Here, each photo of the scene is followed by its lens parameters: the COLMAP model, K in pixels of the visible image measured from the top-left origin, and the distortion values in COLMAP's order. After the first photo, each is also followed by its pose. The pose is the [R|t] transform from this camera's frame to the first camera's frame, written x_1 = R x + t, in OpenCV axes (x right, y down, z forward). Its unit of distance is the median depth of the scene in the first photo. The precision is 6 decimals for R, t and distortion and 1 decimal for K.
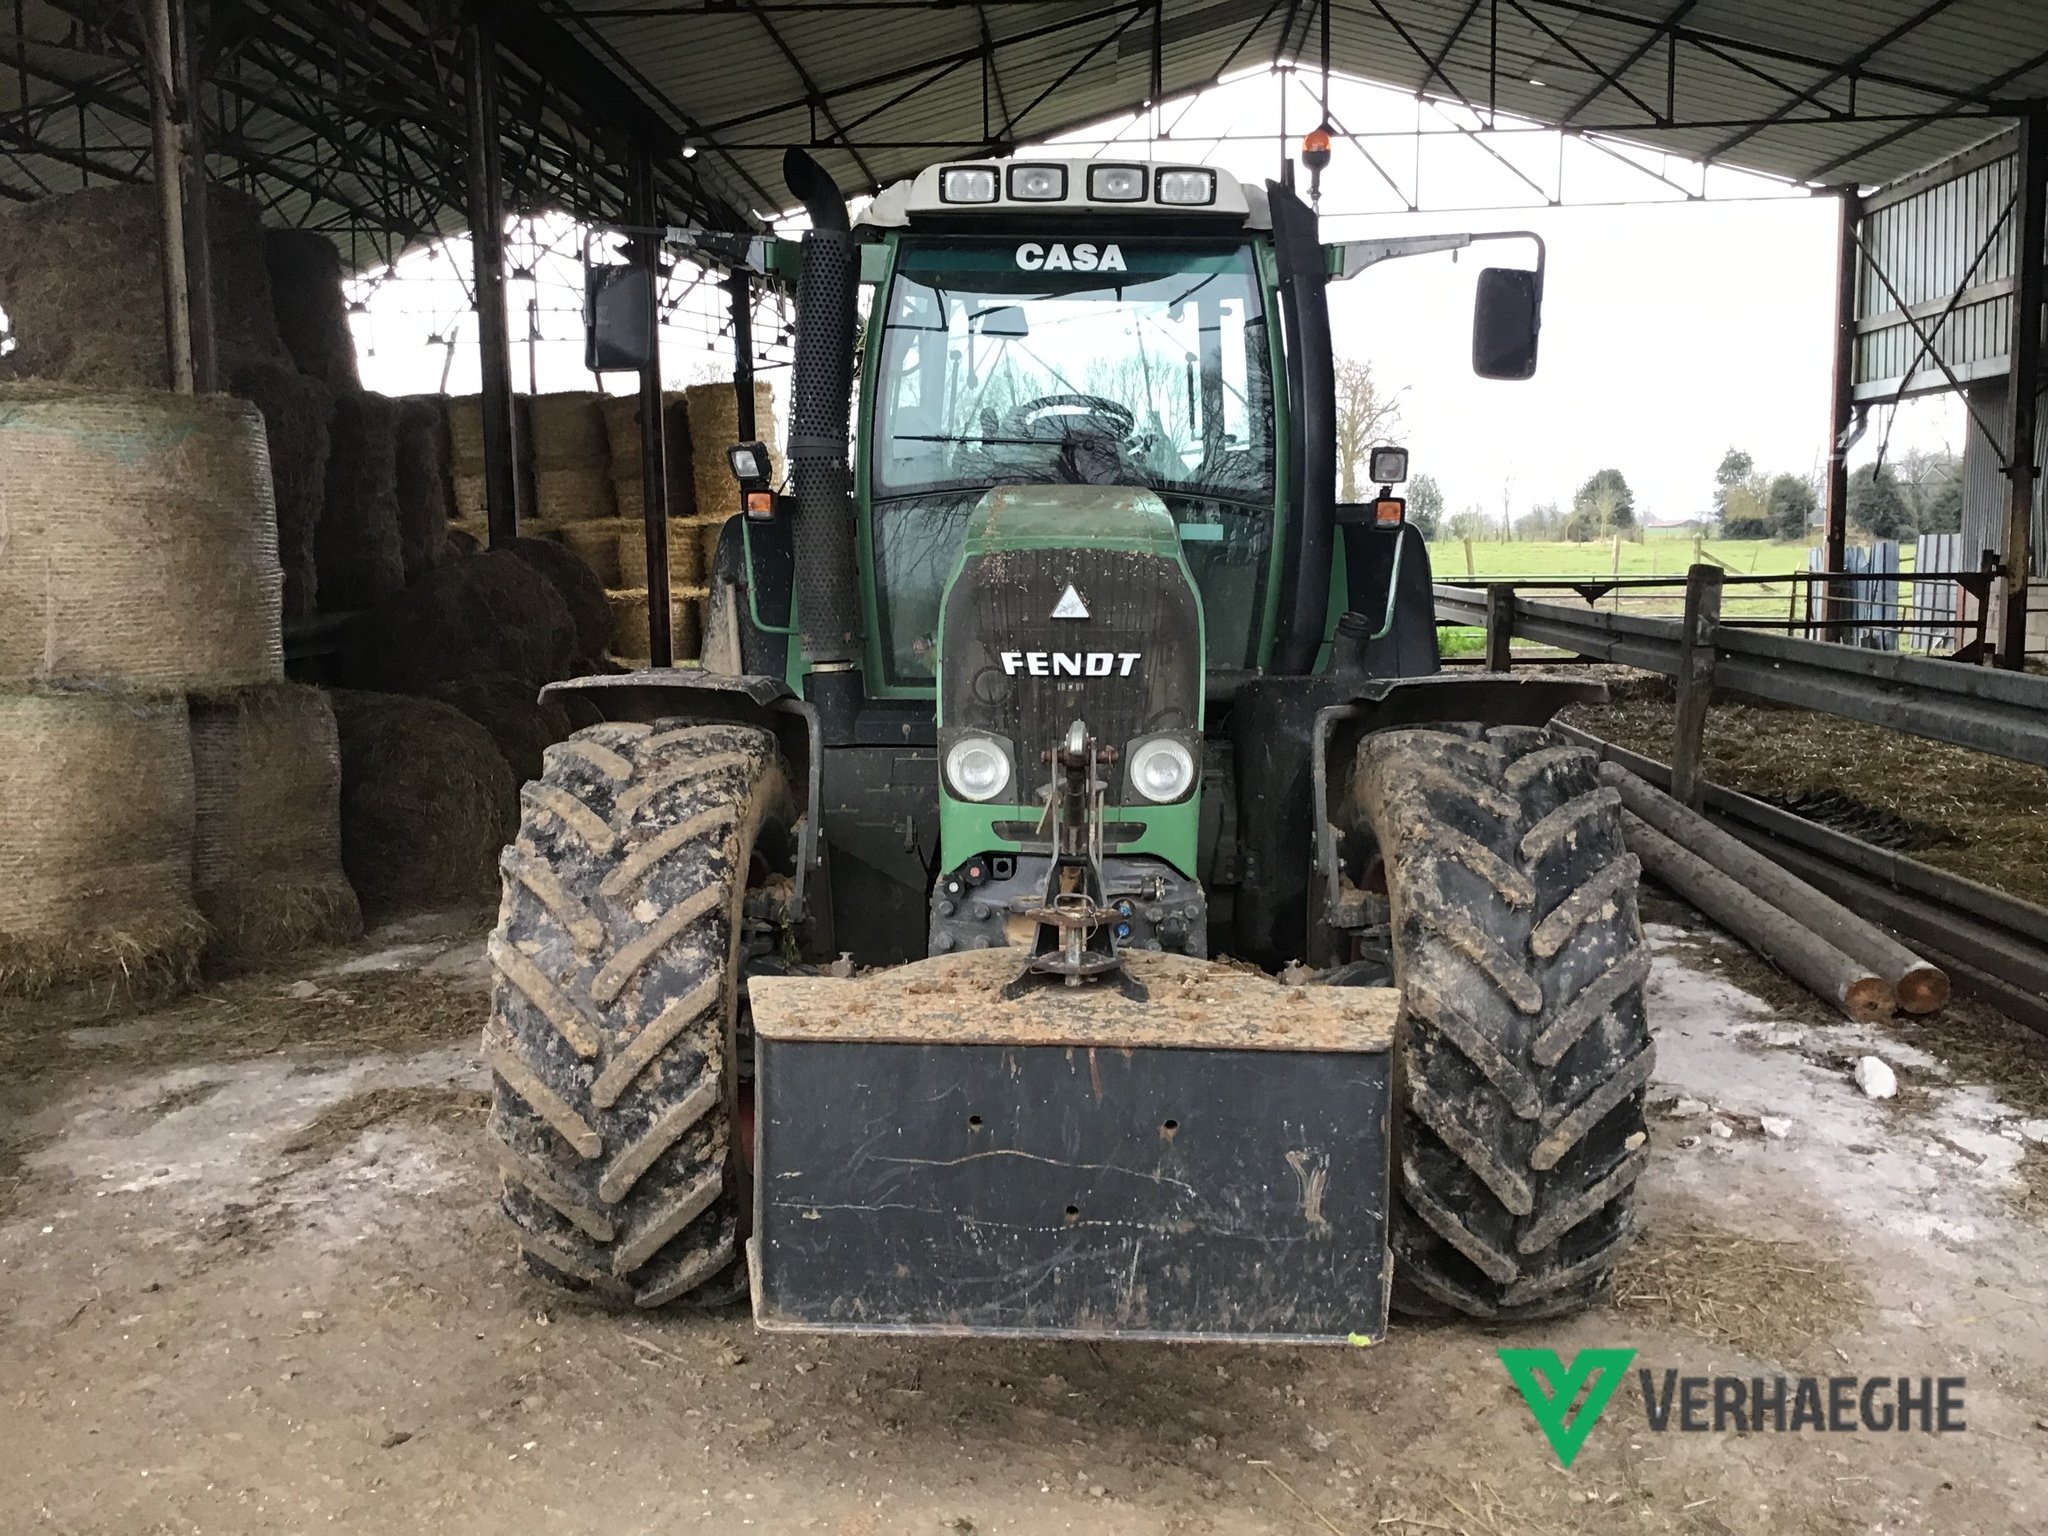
lens RADIAL K [[1853.8, 0, 1017.7], [0, 1853.8, 771.5], [0, 0, 1]] dist [0.031242, 0.000000]
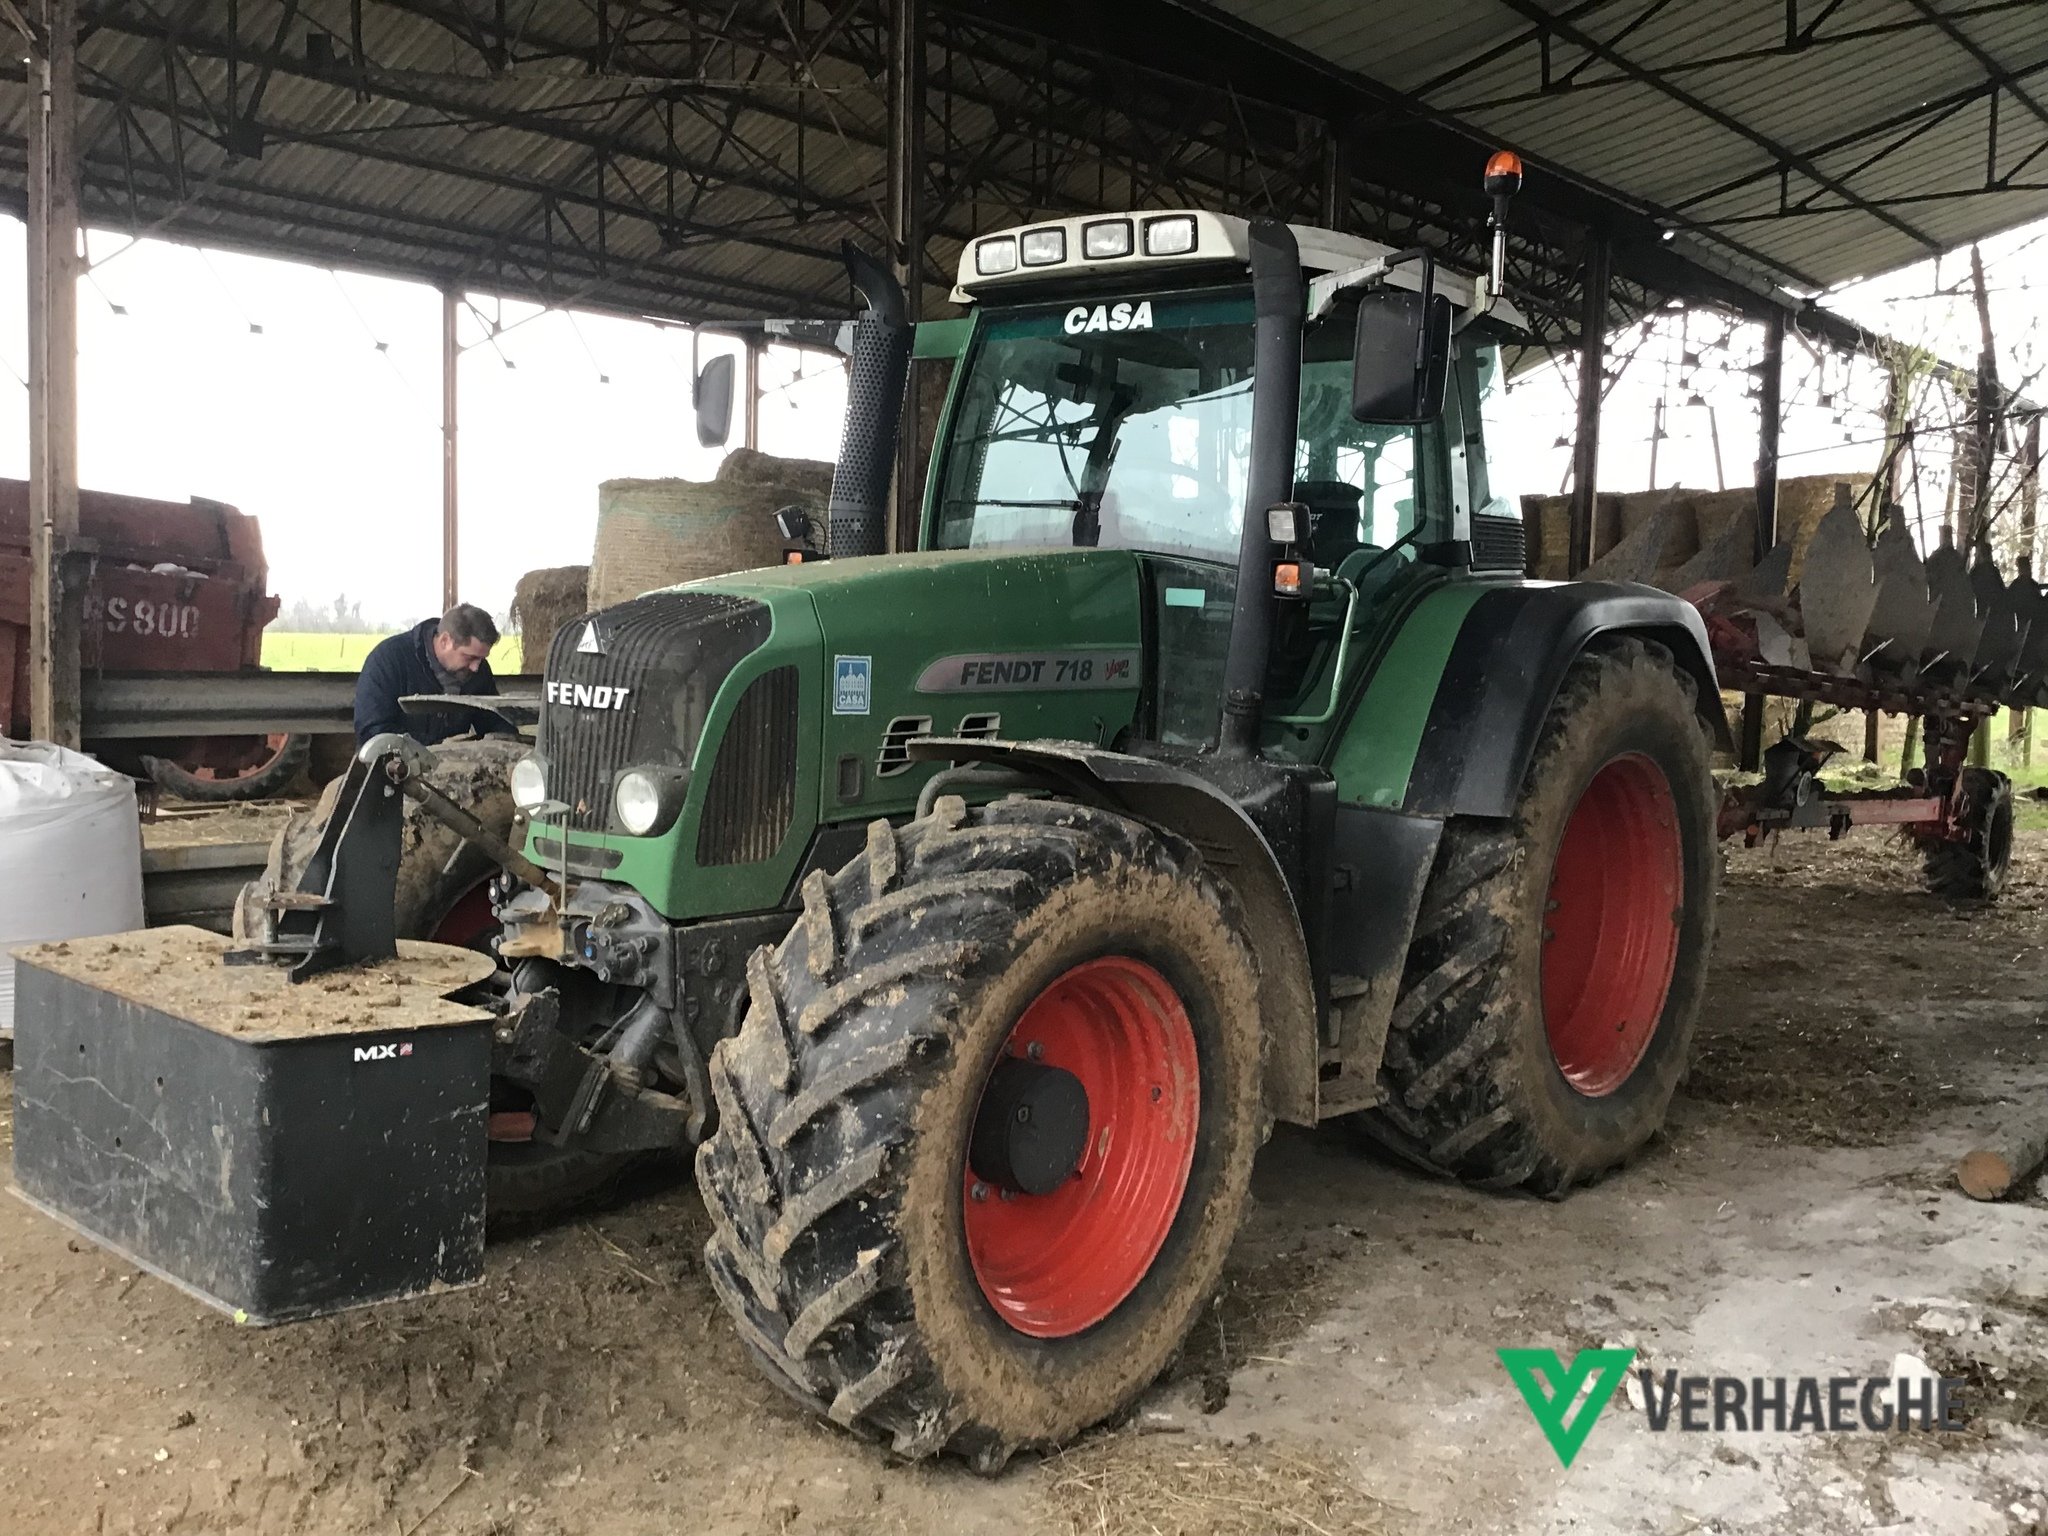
lens RADIAL K [[1853.8, 0, 1019.2], [0, 1853.8, 758.9], [0, 0, 1]] dist [0.031242, 0.000000]
pose [[0.779717, 0.070707, -0.622126, 0.672873], [-0.109566, 0.993680, -0.024384, -0.017486], [0.616471, 0.087176, 0.782537, 0.242800]]
